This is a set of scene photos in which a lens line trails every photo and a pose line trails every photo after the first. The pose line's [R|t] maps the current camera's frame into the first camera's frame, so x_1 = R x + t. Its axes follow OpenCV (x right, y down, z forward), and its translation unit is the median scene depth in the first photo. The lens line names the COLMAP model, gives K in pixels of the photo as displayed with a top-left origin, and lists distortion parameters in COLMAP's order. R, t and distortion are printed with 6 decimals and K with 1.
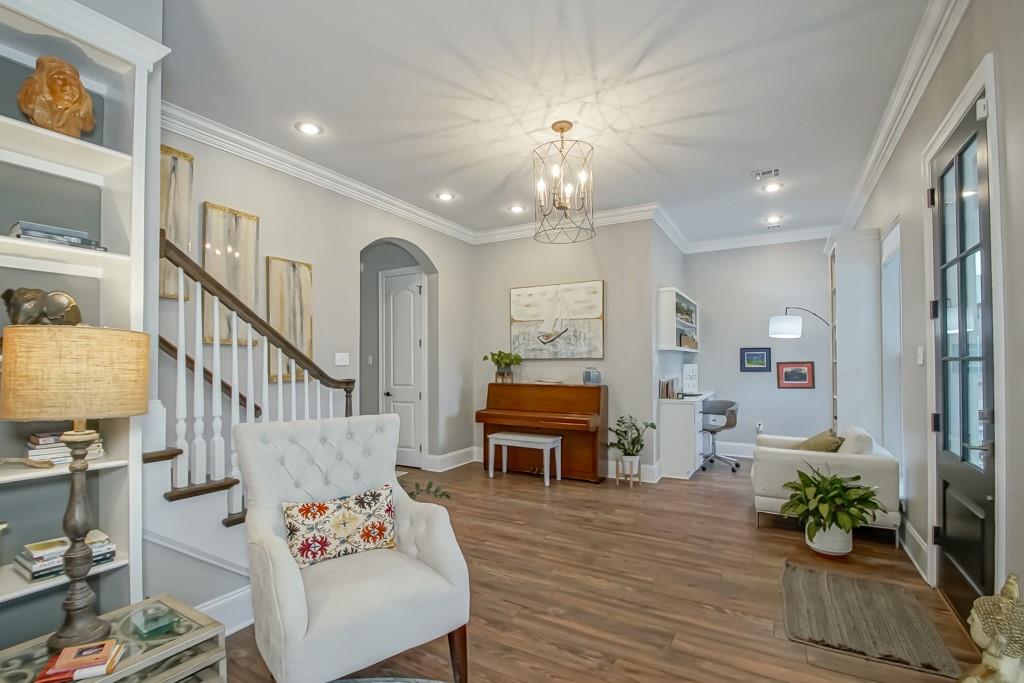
lens RADIAL K [[457.7, 0, 511.2], [0, 457.7, 356.1], [0, 0, 1]] dist [0.000064, -0.000014]
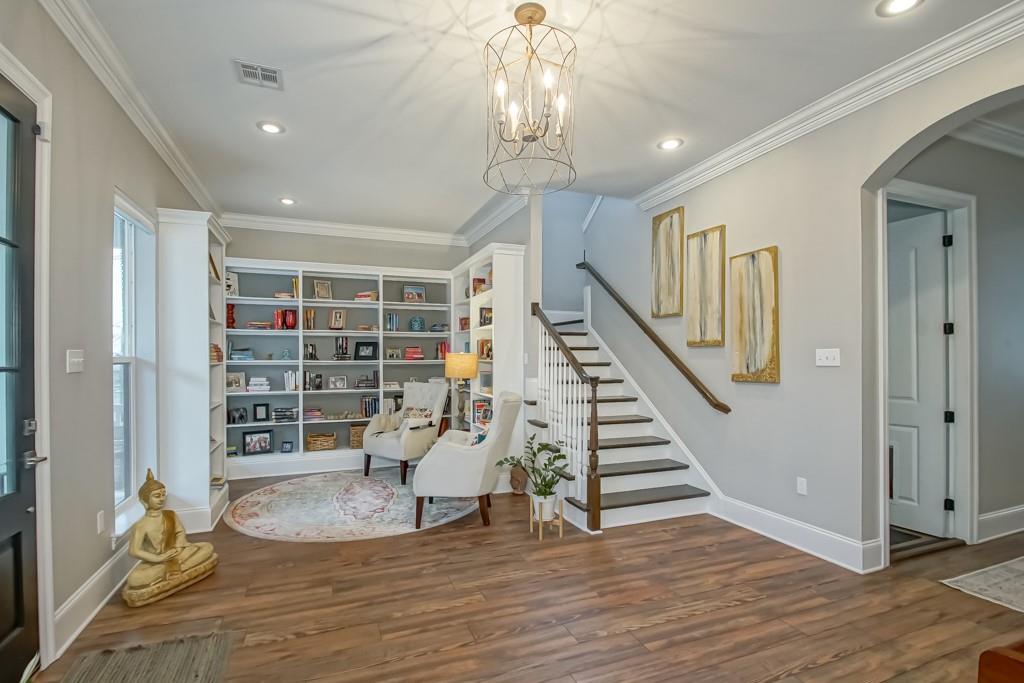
lens RADIAL K [[490.9, 0, 509.2], [0, 490.9, 358.2], [0, 0, 1]] dist [0.002071, -0.009590]
pose [[-0.630320, 0.007265, -0.776301, 0.874653], [0.017739, 0.999830, -0.005047, 0.003715], [0.776133, -0.016952, -0.630342, 1.798179]]
